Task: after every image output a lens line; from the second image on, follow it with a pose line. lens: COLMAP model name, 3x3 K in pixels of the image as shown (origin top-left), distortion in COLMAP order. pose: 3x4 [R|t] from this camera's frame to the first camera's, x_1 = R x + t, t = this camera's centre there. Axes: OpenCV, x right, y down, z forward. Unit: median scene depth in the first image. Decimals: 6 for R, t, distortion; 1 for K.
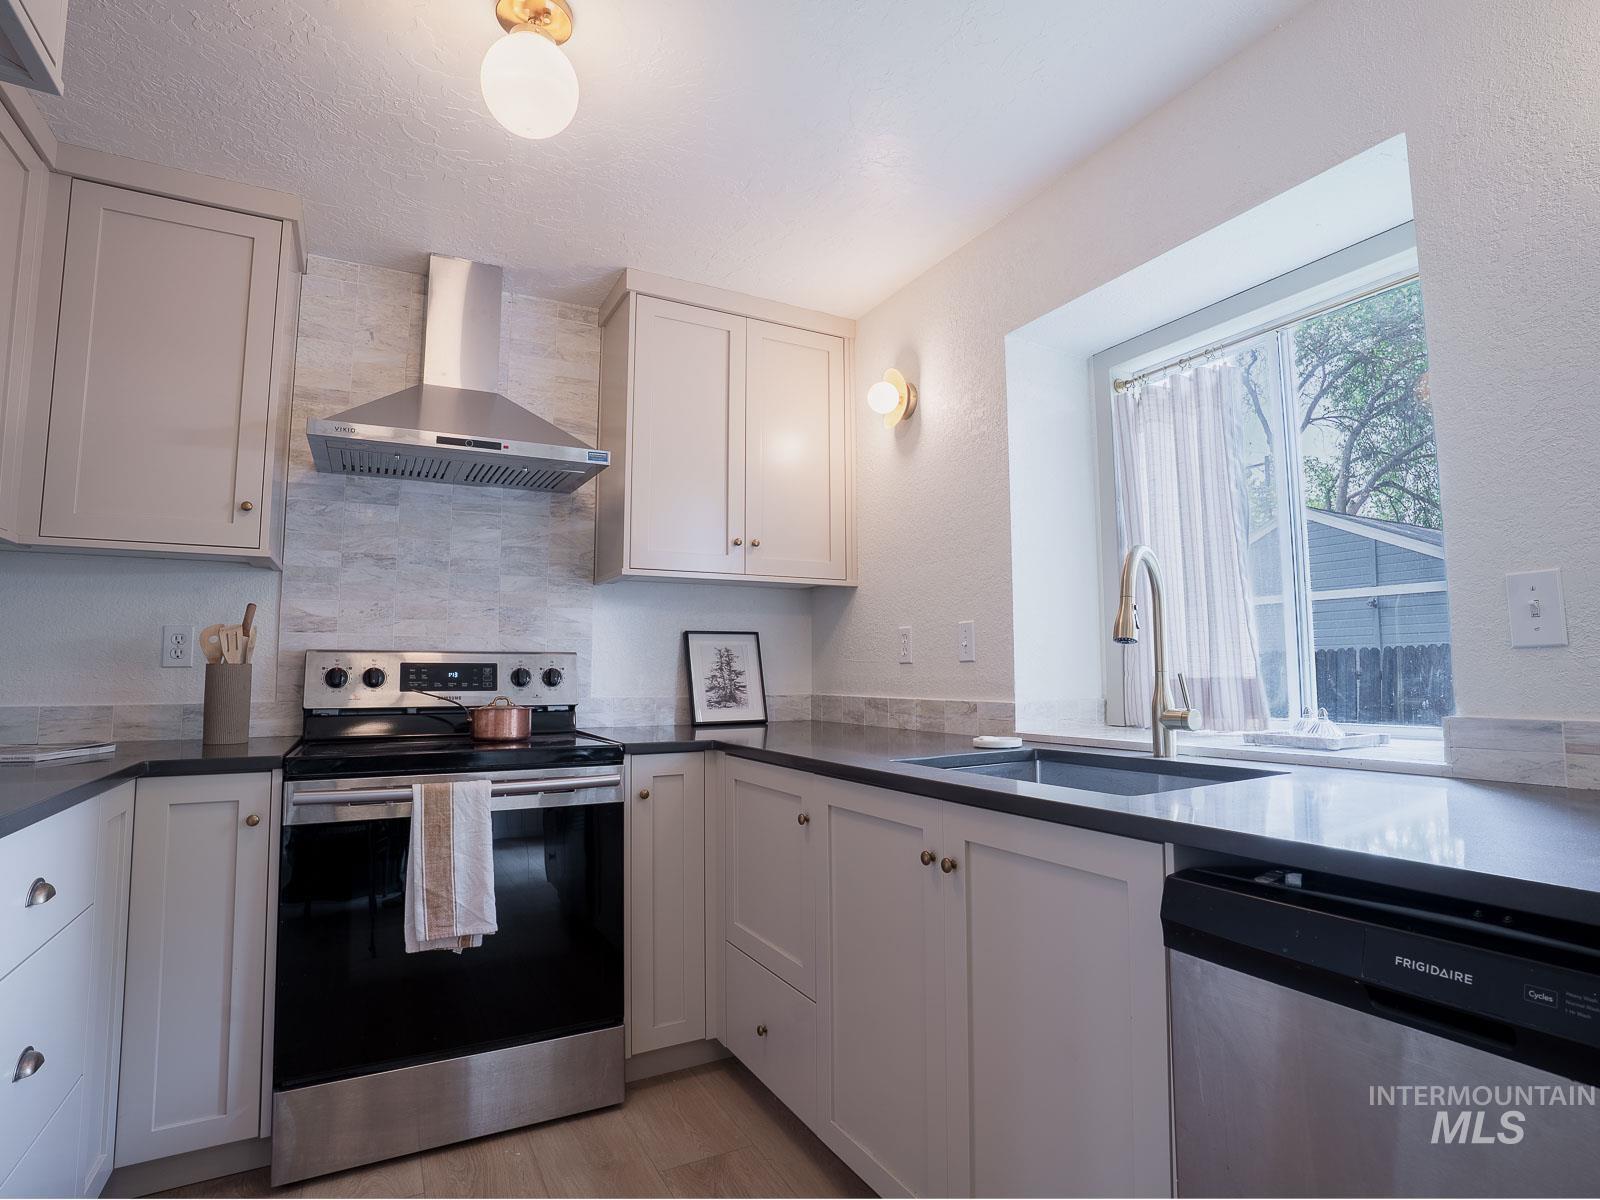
lens RADIAL K [[856.1, 0, 845.4], [0, 856.1, 588.6], [0, 0, 1]] dist [-0.090030, 0.043129]
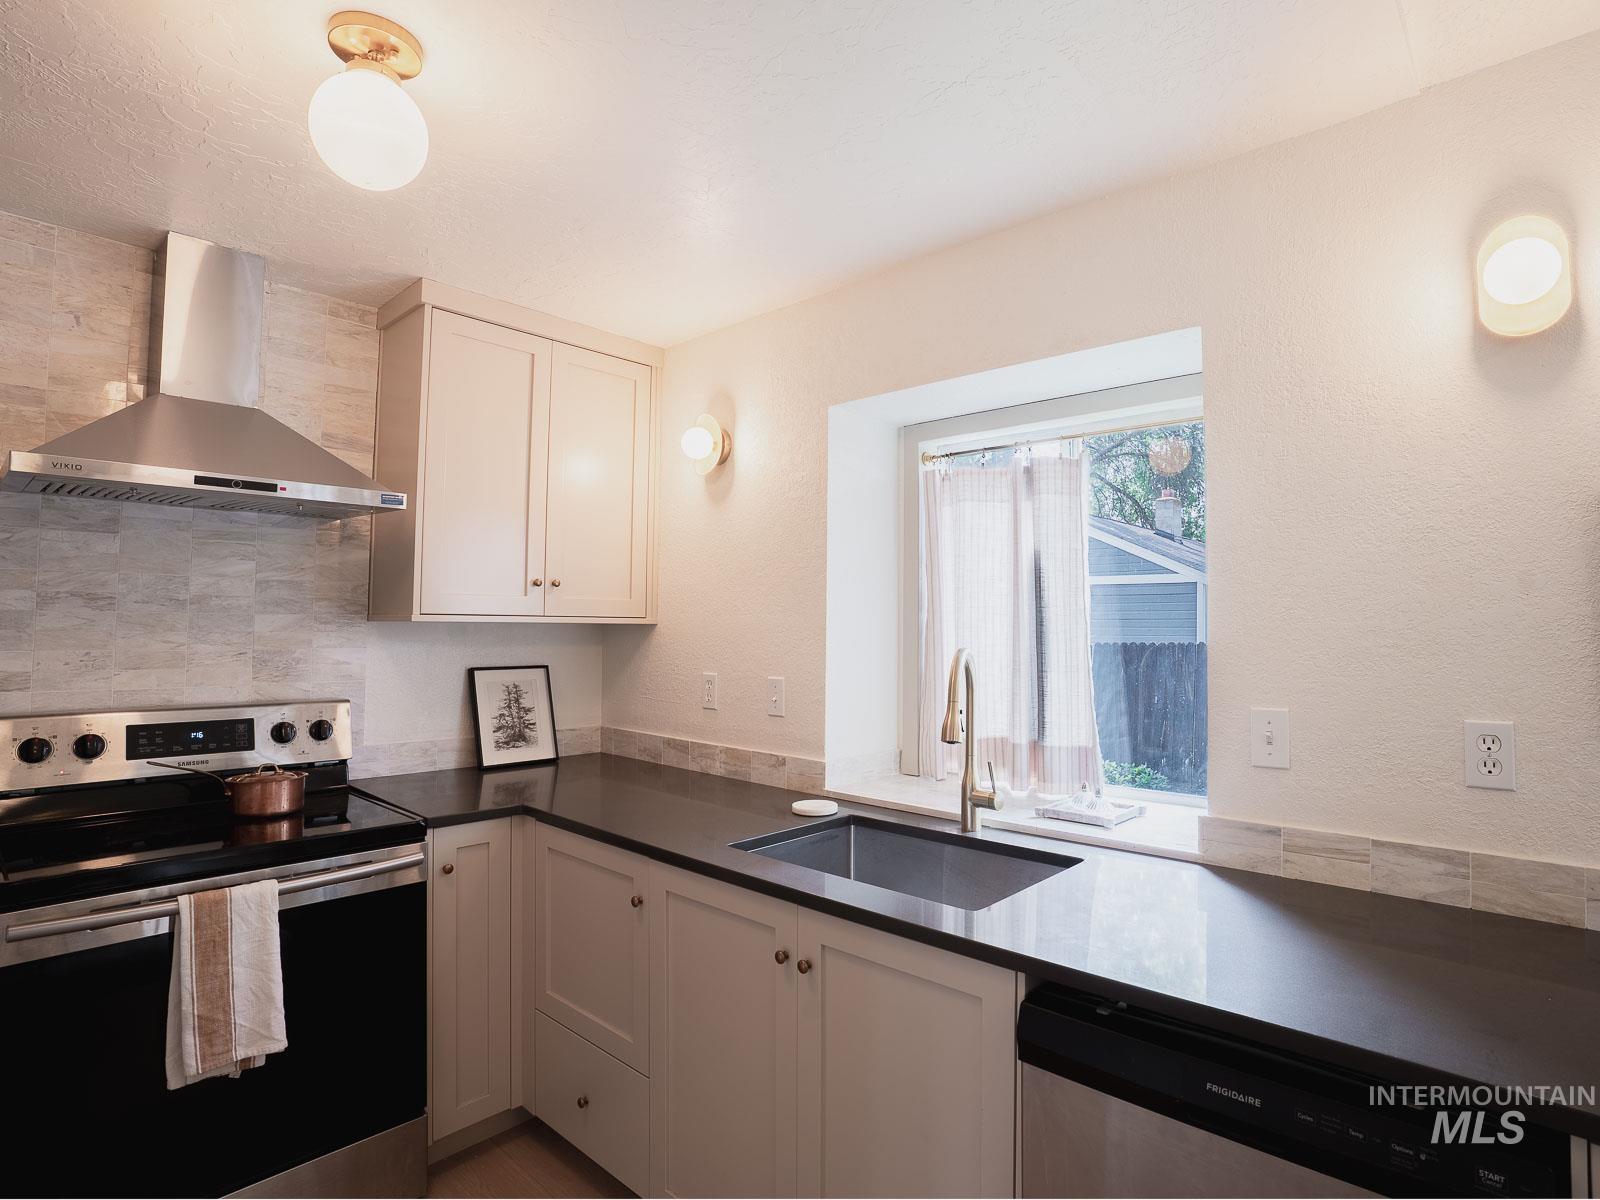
lens RADIAL K [[857.7, 0, 864.4], [0, 857.7, 583.7], [0, 0, 1]] dist [-0.082057, 0.033964]
pose [[0.945558, 0.031045, 0.323970, -0.095386], [-0.046321, 0.998144, 0.039545, -0.117119], [-0.322141, -0.052399, 0.945240, -0.014667]]
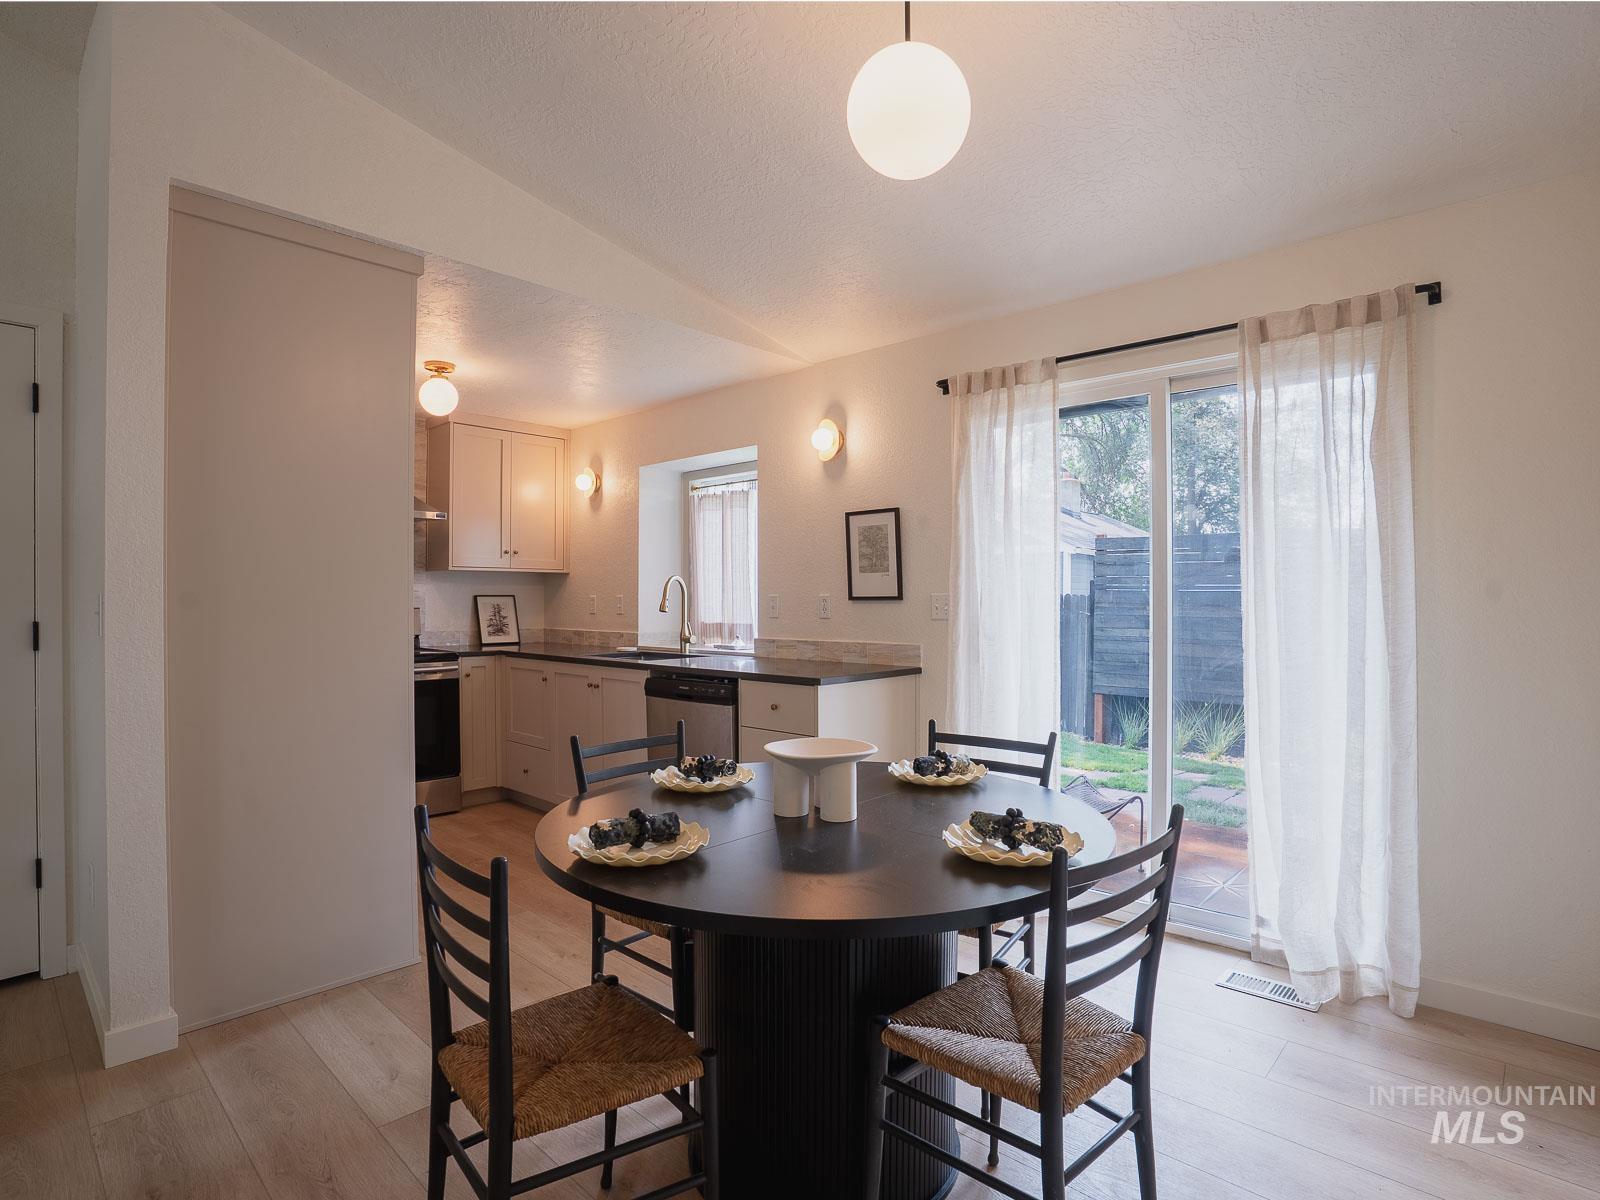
lens RADIAL K [[856.1, 0, 845.4], [0, 856.1, 588.6], [0, 0, 1]] dist [-0.090030, 0.043129]
pose [[0.949980, 0.009764, 0.312157, 0.009296], [-0.035925, 0.996293, 0.078164, -0.163866], [-0.310236, -0.085468, 0.946810, -1.188398]]
